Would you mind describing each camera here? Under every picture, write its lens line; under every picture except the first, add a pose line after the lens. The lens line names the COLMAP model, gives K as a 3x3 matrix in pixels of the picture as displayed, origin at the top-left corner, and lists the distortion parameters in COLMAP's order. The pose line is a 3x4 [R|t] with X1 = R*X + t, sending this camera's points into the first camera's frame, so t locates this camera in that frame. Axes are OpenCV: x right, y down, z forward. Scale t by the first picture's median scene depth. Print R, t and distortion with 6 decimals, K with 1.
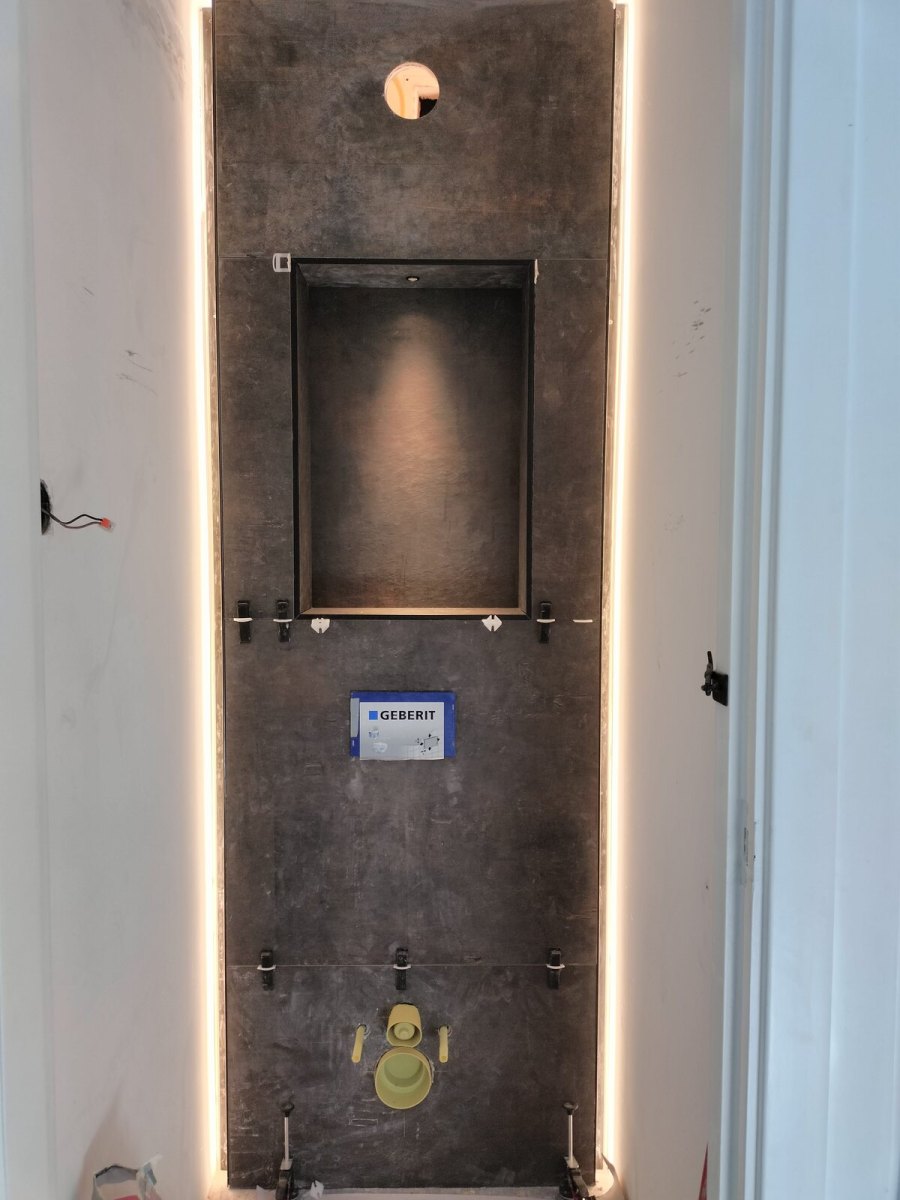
lens RADIAL K [[860.2, 0, 445.5], [0, 860.2, 601.5], [0, 0, 1]] dist [0.065421, -0.097233]
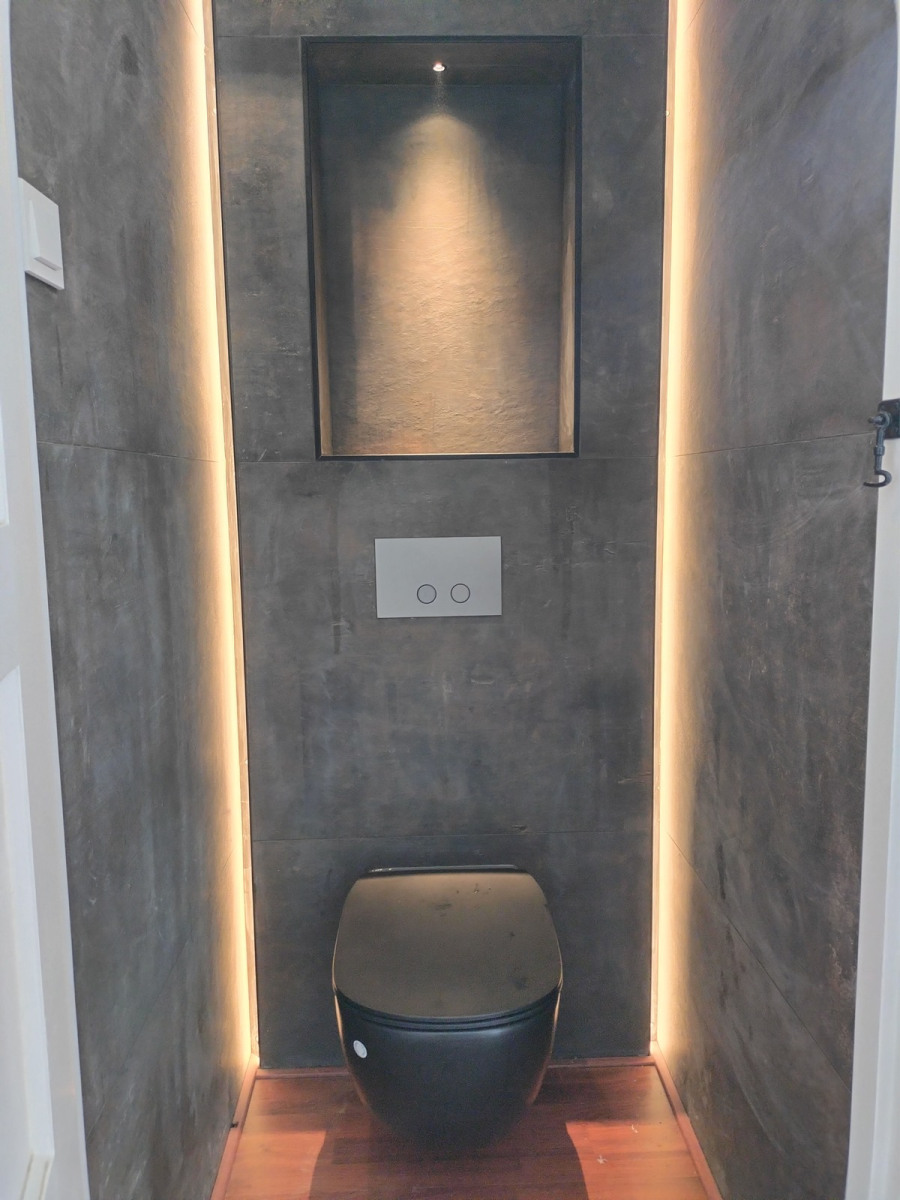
lens RADIAL K [[860.2, 0, 445.5], [0, 860.2, 601.5], [0, 0, 1]] dist [0.065421, -0.097233]
pose [[0.999700, -0.019311, 0.015049, -0.056112], [0.018232, 0.997465, 0.068781, 0.105879], [-0.016339, -0.068486, 0.997518, 0.093362]]
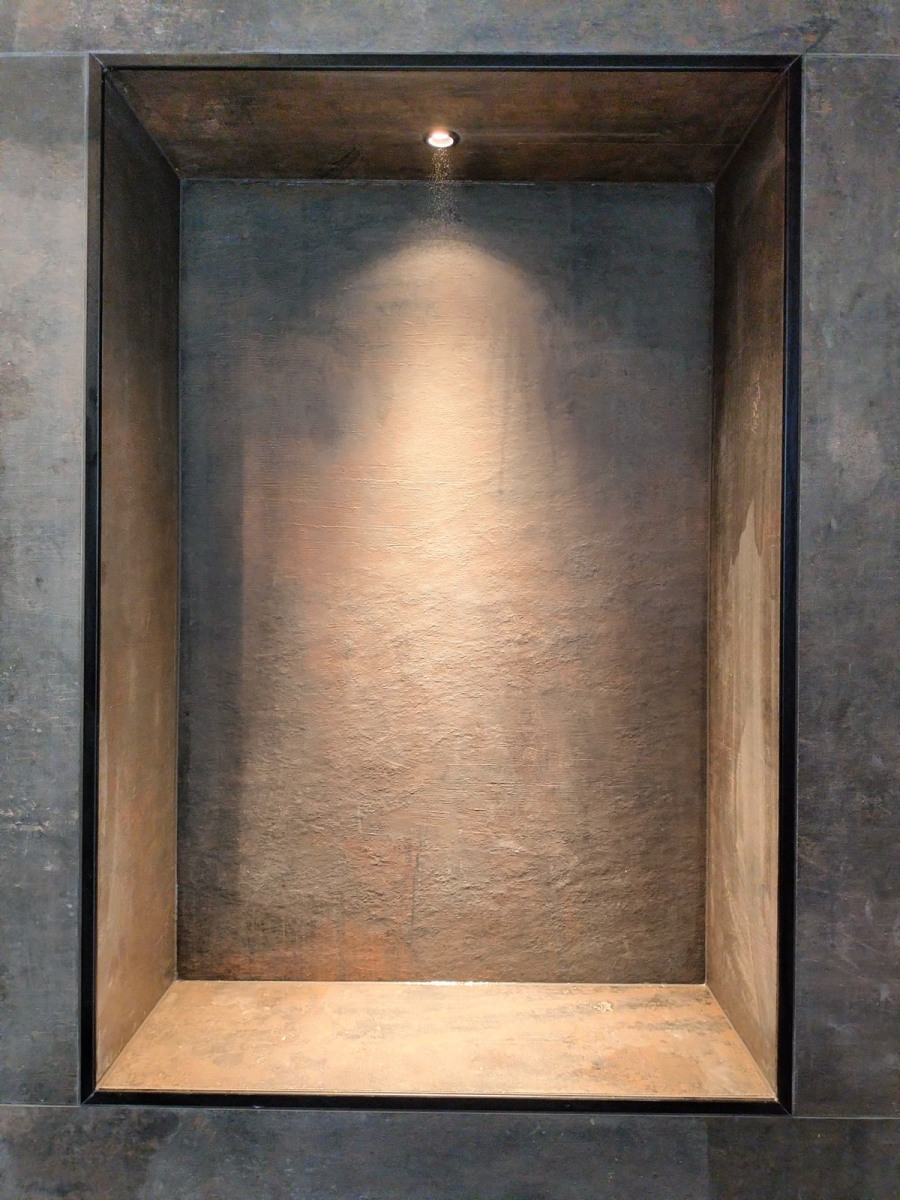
lens RADIAL K [[842.0, 0, 444.2], [0, 842.0, 594.7], [0, 0, 1]] dist [0.036161, -0.043802]
pose [[0.999708, 0.006881, -0.023175, -0.027416], [-0.008143, 0.998465, -0.054788, -0.158588], [0.022762, 0.054961, 0.998229, 0.658107]]
